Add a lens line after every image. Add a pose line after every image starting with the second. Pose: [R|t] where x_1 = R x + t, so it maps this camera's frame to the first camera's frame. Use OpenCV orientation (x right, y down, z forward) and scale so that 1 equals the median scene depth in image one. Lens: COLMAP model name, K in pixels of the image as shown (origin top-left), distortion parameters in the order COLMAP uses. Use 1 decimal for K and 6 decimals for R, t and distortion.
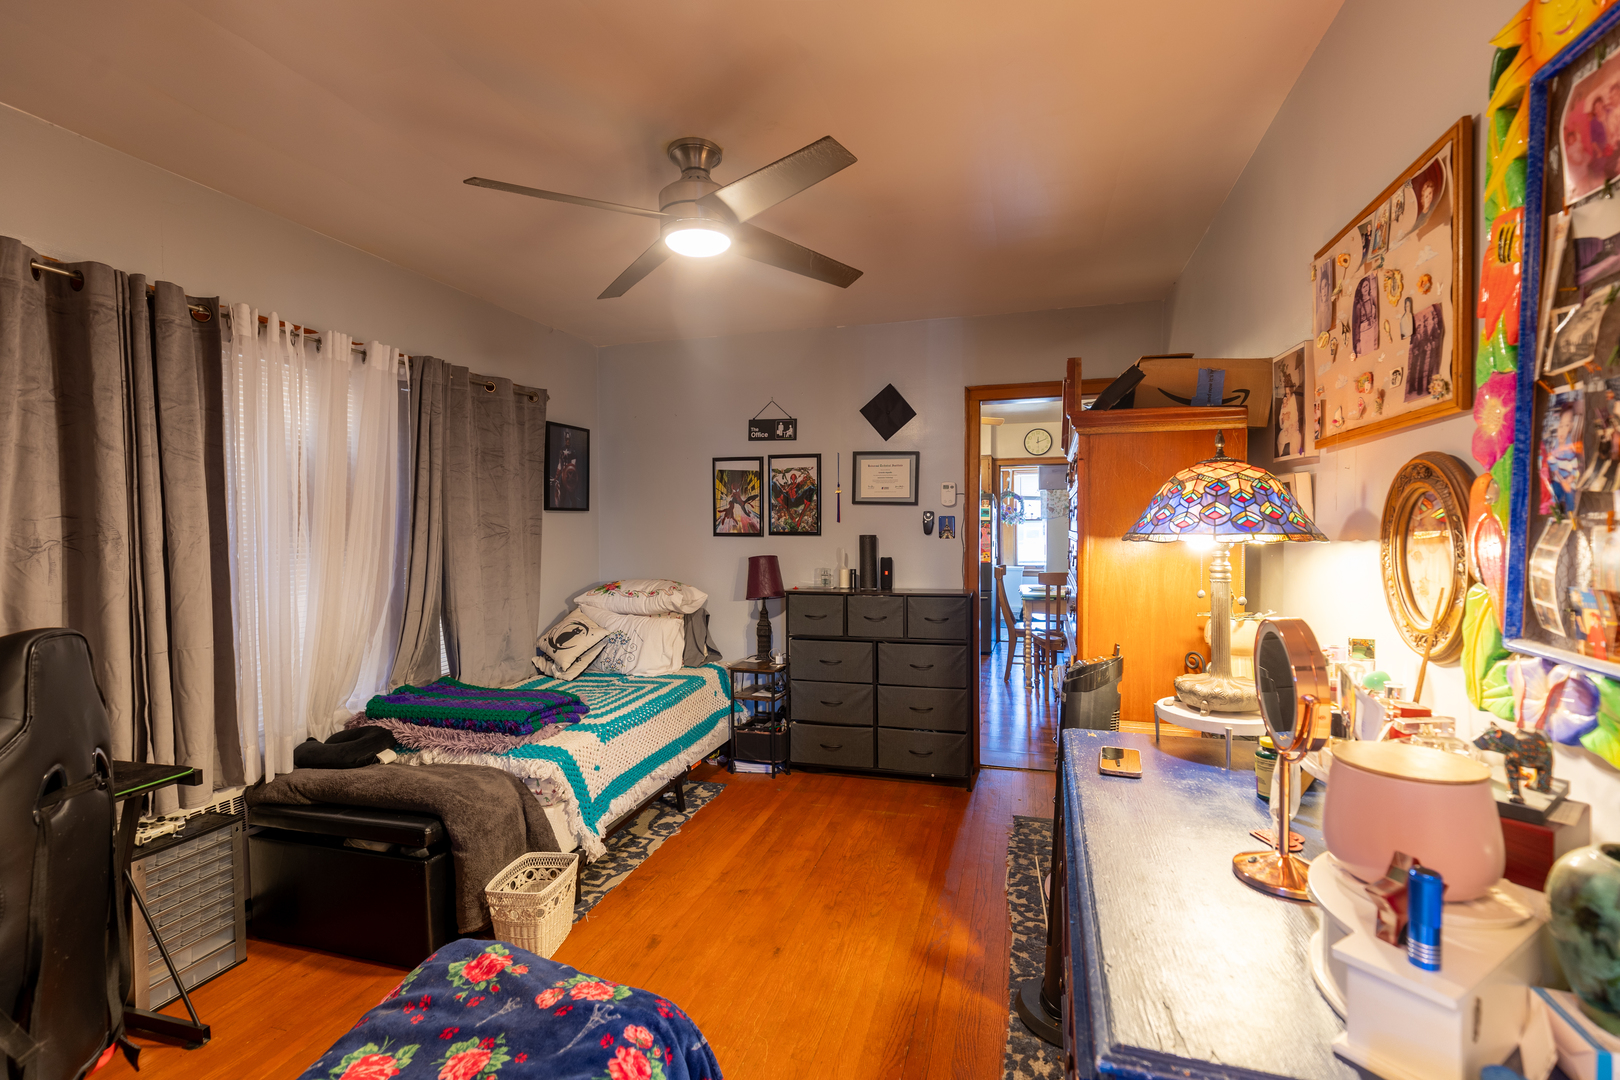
lens RADIAL K [[754.8, 0, 814.5], [0, 754.8, 548.1], [0, 0, 1]] dist [0.000978, 0.000283]
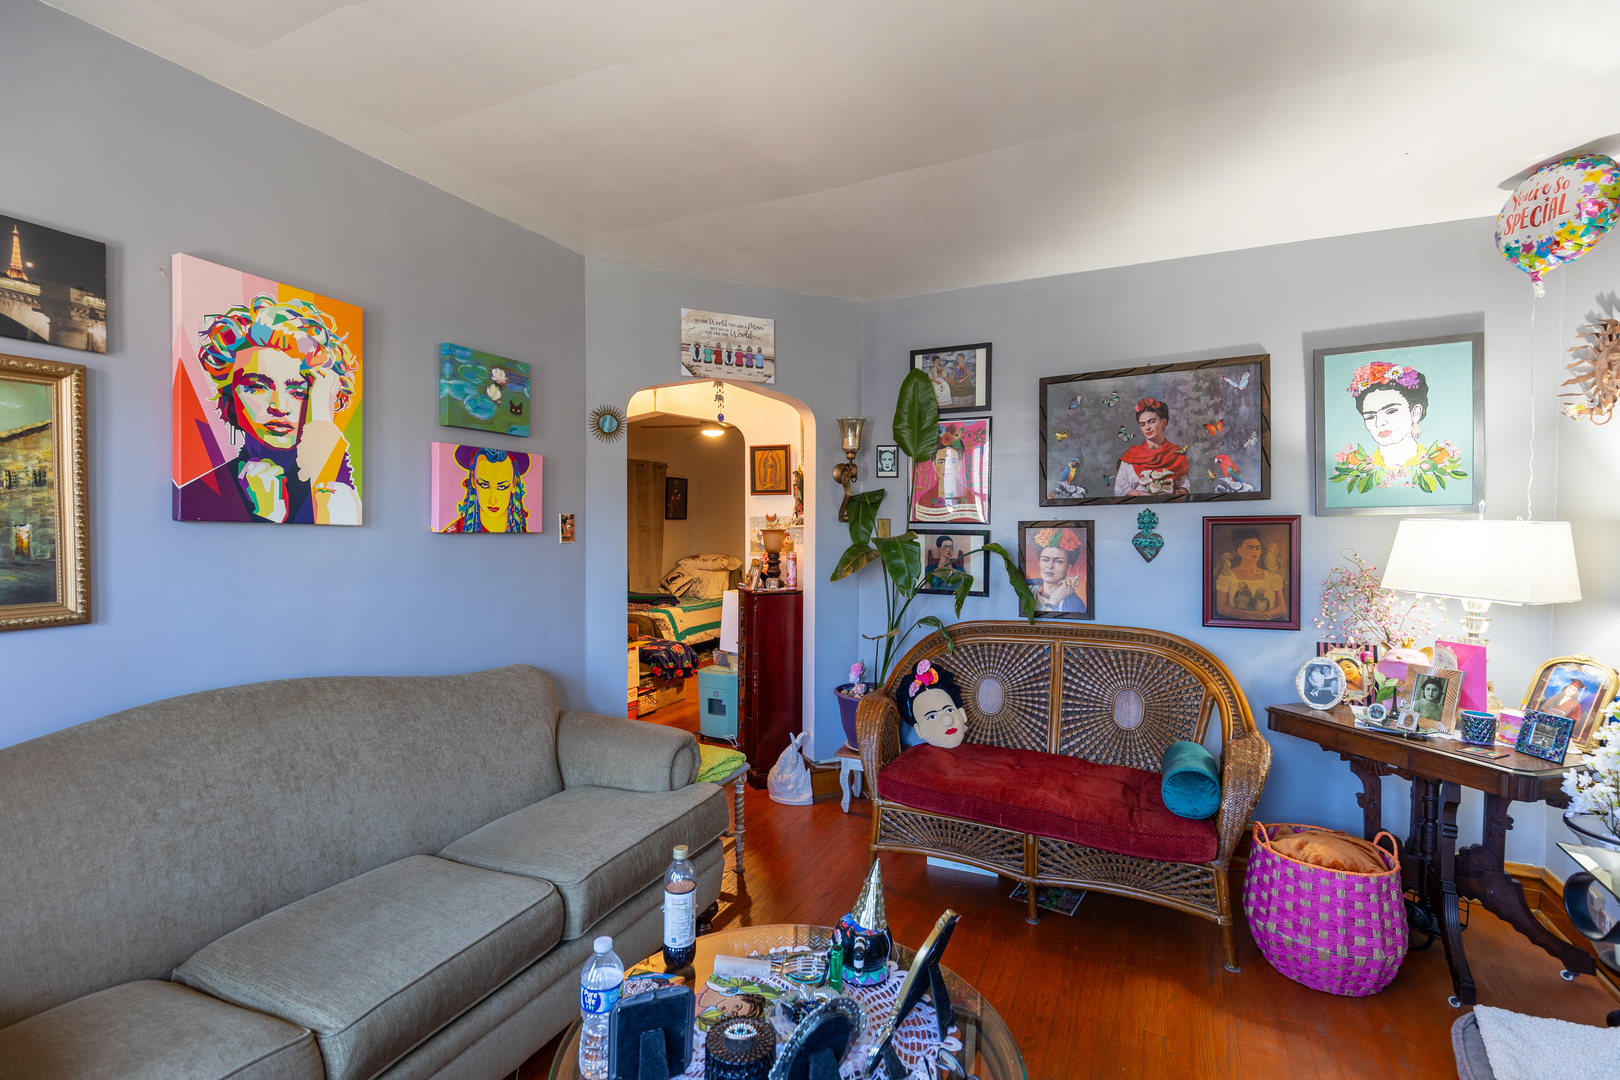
lens RADIAL K [[754.8, 0, 809.8], [0, 754.8, 531.1], [0, 0, 1]] dist [0.000978, 0.000283]
pose [[0.986697, 0.009748, -0.162281, 0.393980], [-0.013344, 0.999689, -0.021080, 0.022280], [0.162025, 0.022965, 0.986519, -1.041366]]
